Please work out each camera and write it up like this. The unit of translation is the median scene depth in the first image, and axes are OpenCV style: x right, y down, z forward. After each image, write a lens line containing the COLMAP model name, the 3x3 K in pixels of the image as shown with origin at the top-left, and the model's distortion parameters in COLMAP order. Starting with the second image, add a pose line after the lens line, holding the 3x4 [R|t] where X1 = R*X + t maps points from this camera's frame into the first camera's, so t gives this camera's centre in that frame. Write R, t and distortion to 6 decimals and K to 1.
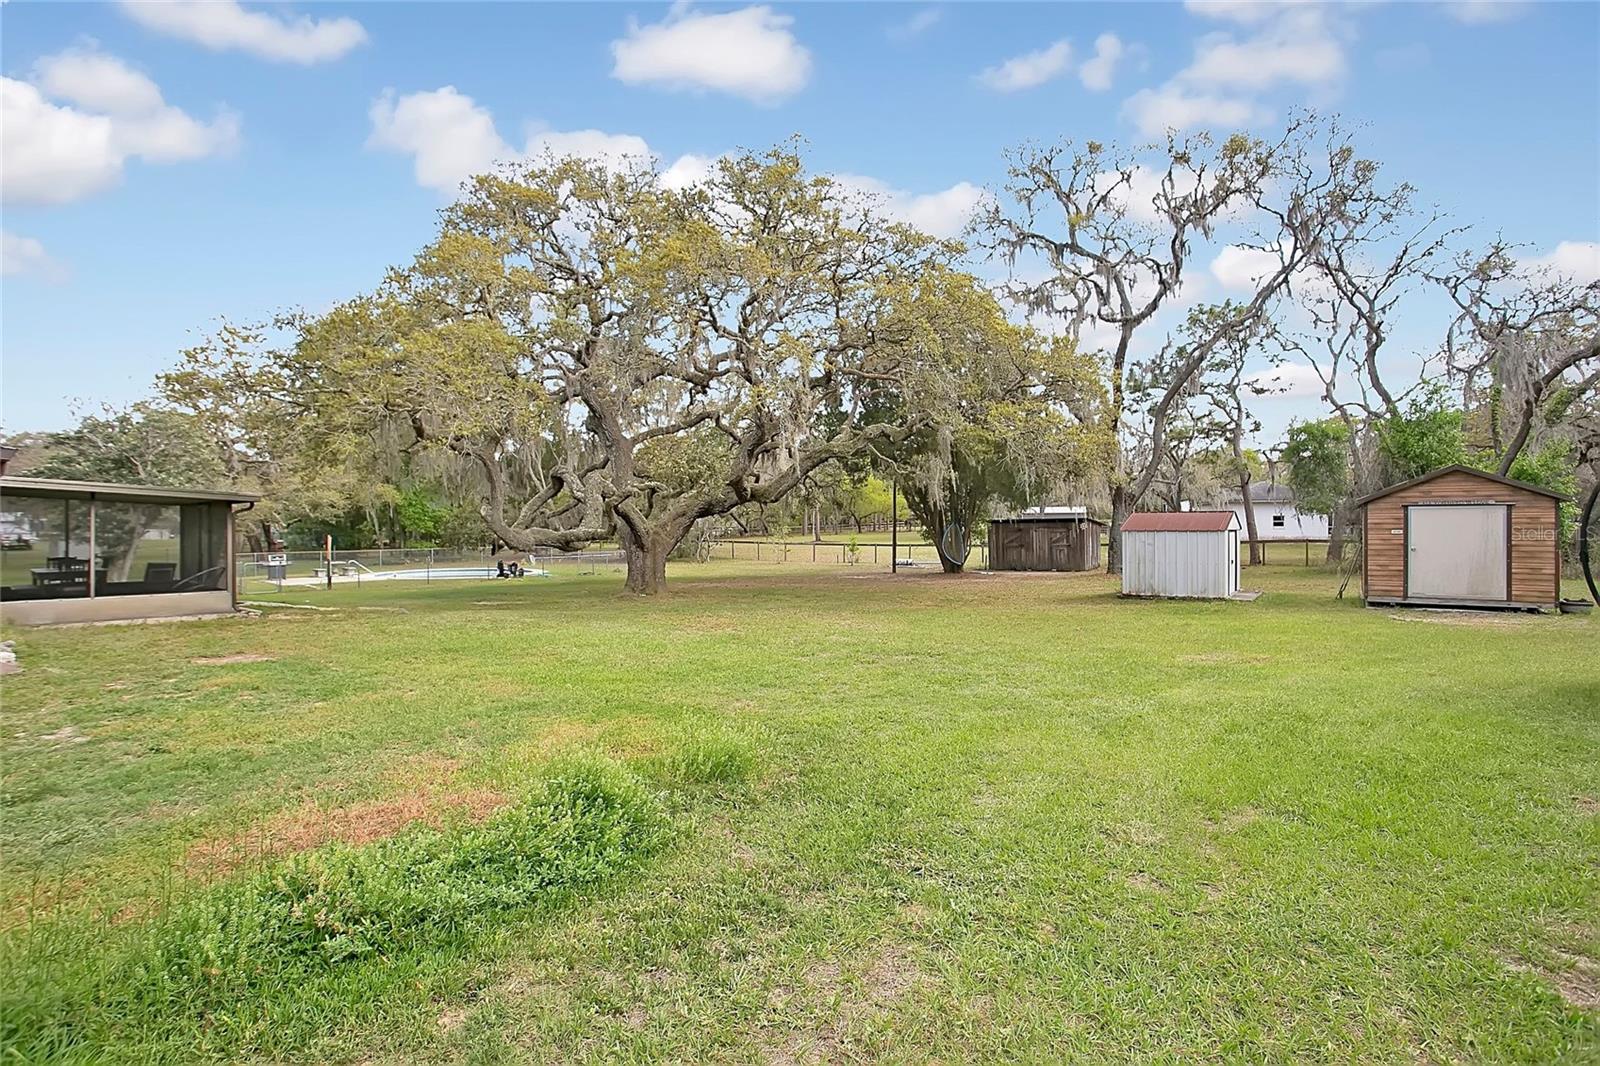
lens RADIAL K [[732.7, 0, 790.2], [0, 732.7, 529.1], [0, 0, 1]] dist [-0.001136, -0.000001]
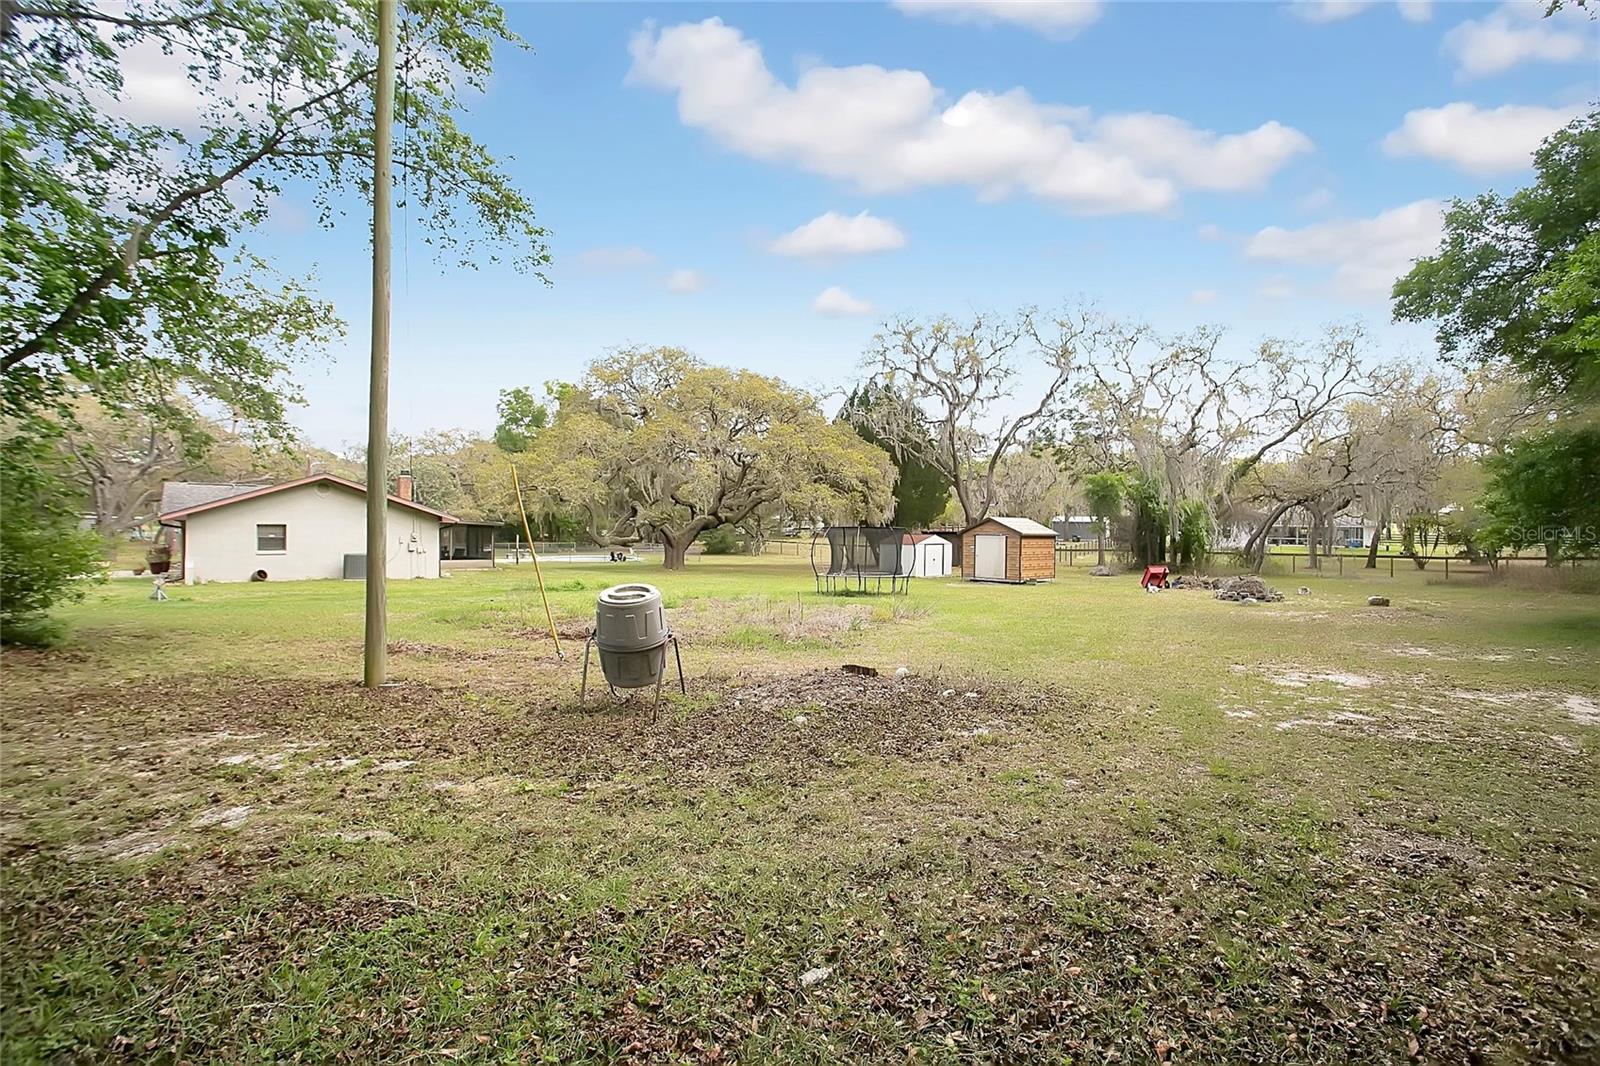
lens RADIAL K [[732.7, 0, 800.3], [0, 732.7, 530.0], [0, 0, 1]] dist [-0.001136, -0.000001]
pose [[0.985411, 0.017909, -0.169244, 0.344175], [-0.016803, 0.999827, 0.007963, -0.028011], [0.169357, -0.005003, 0.985542, -0.630216]]
